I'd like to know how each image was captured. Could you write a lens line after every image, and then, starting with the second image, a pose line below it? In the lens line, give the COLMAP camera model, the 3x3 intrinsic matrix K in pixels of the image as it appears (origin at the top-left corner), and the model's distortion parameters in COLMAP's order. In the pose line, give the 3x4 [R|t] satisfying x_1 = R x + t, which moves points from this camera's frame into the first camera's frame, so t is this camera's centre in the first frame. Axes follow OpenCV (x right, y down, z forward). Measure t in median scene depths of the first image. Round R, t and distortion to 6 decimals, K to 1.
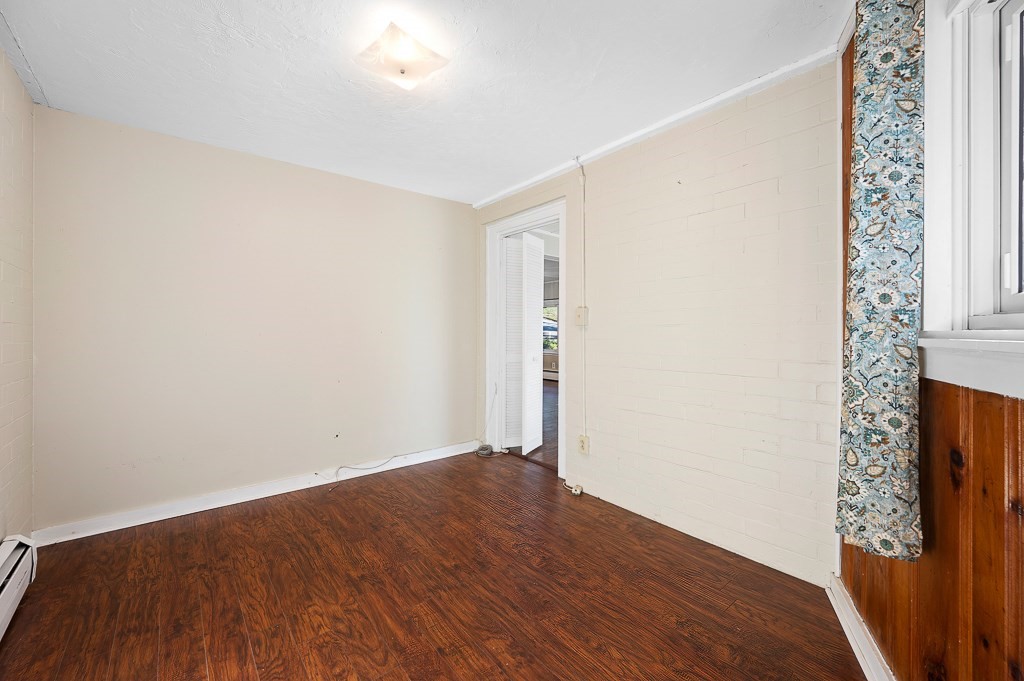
lens RADIAL K [[394.3, 0, 517.8], [0, 394.3, 336.4], [0, 0, 1]] dist [0.000224, 0.000050]
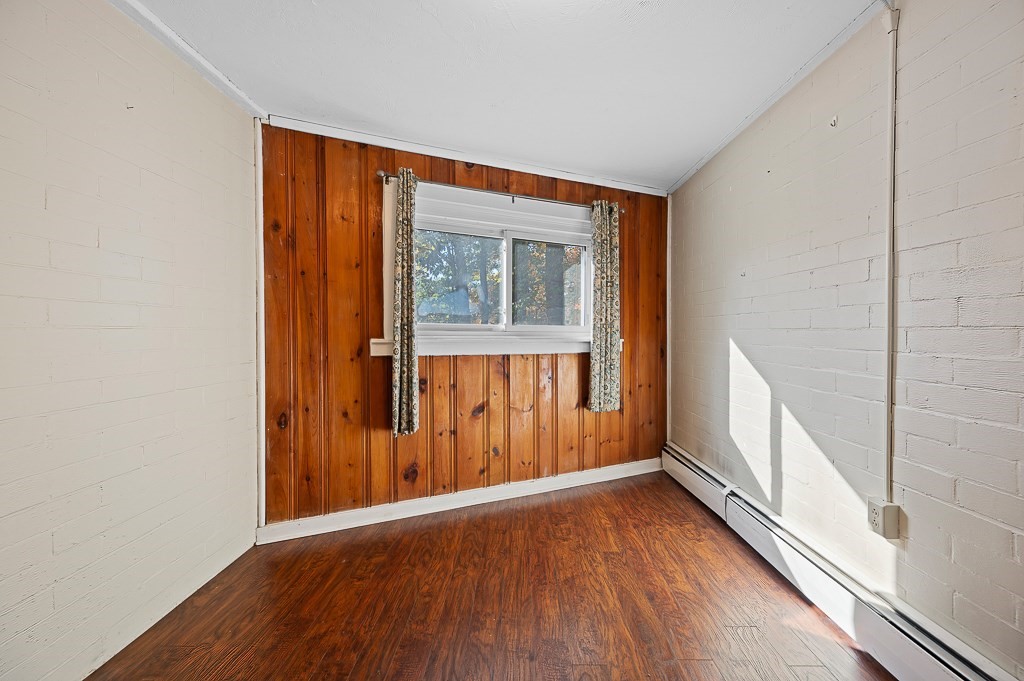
lens RADIAL K [[394.3, 0, 517.8], [0, 394.3, 336.4], [0, 0, 1]] dist [0.000224, 0.000050]
pose [[-0.746611, -0.005813, 0.665235, -0.773778], [0.002325, 0.999933, 0.011348, -0.026018], [-0.665256, 0.010019, -0.746548, 1.643417]]
